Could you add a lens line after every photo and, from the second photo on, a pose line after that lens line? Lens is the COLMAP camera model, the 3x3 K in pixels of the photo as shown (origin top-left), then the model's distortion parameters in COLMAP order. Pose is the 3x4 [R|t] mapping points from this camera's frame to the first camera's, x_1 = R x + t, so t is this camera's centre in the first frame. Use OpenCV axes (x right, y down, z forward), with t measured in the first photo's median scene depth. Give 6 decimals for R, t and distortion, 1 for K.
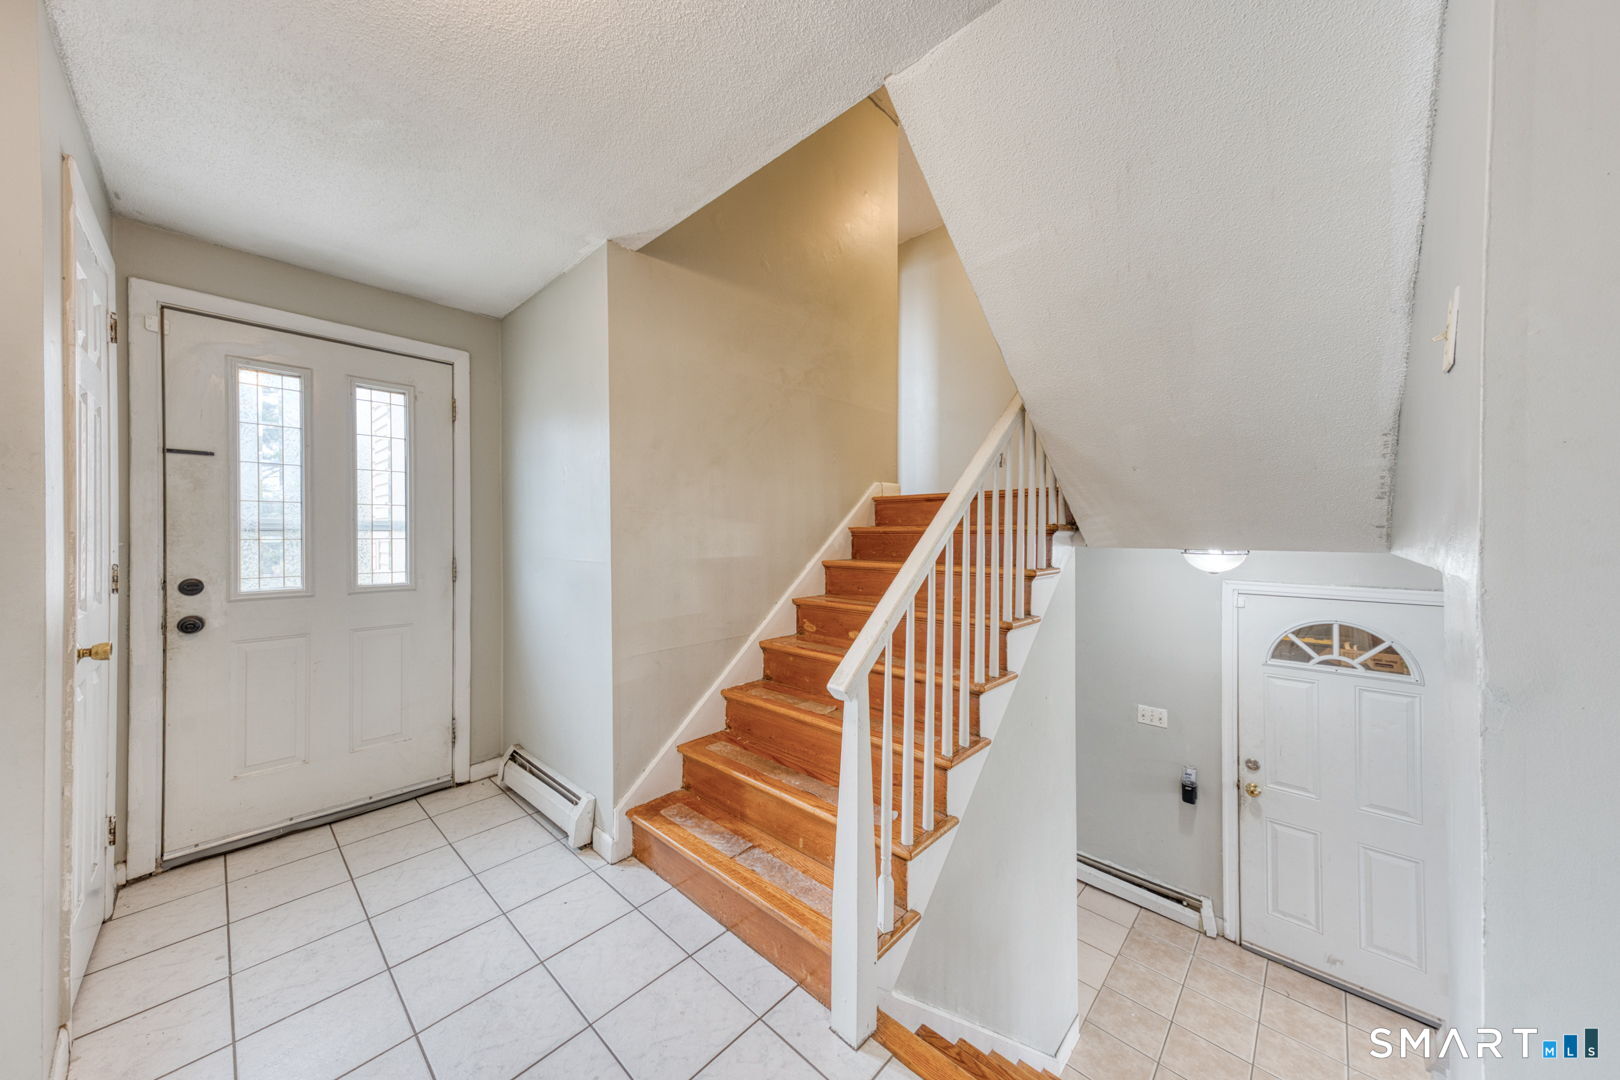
lens RADIAL K [[553.1, 0, 783.6], [0, 553.1, 539.2], [0, 0, 1]] dist [0.015792, 0.000198]
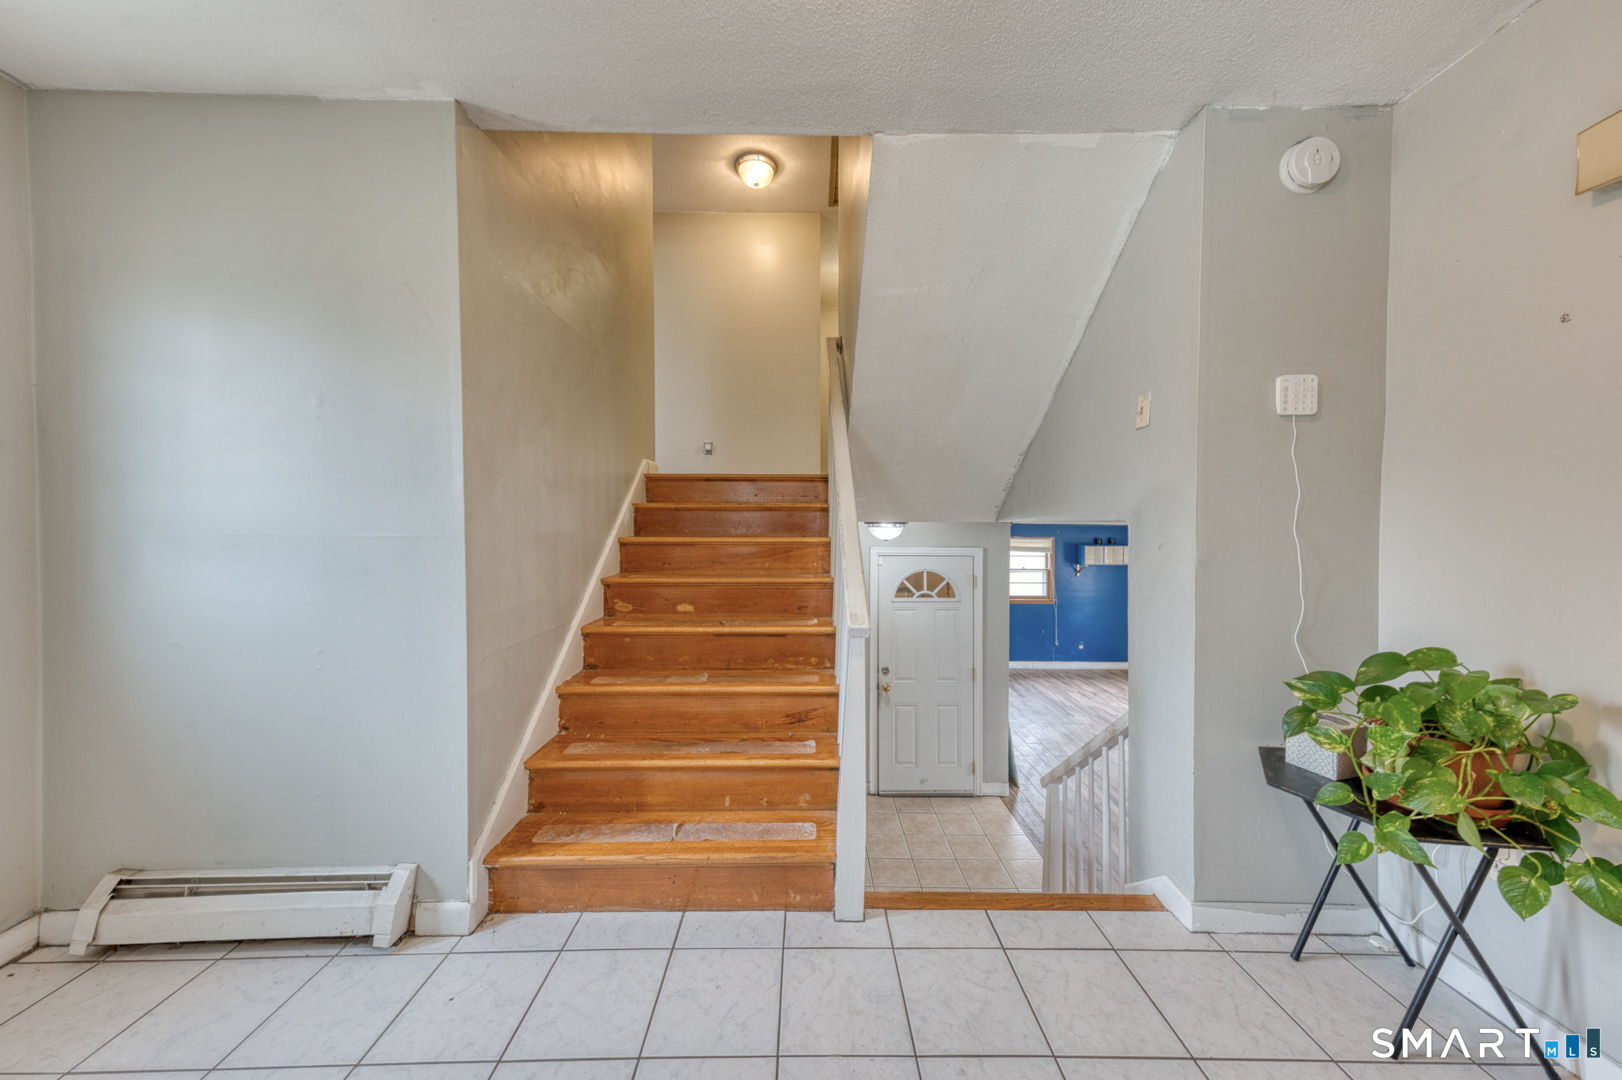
lens RADIAL K [[553.7, 0, 813.1], [0, 553.7, 532.1], [0, 0, 1]] dist [0.015792, 0.000198]
pose [[0.718737, -0.011412, 0.695188, -0.380611], [0.005322, 0.999926, 0.010912, 0.023420], [-0.695261, -0.004143, 0.718745, 0.098613]]
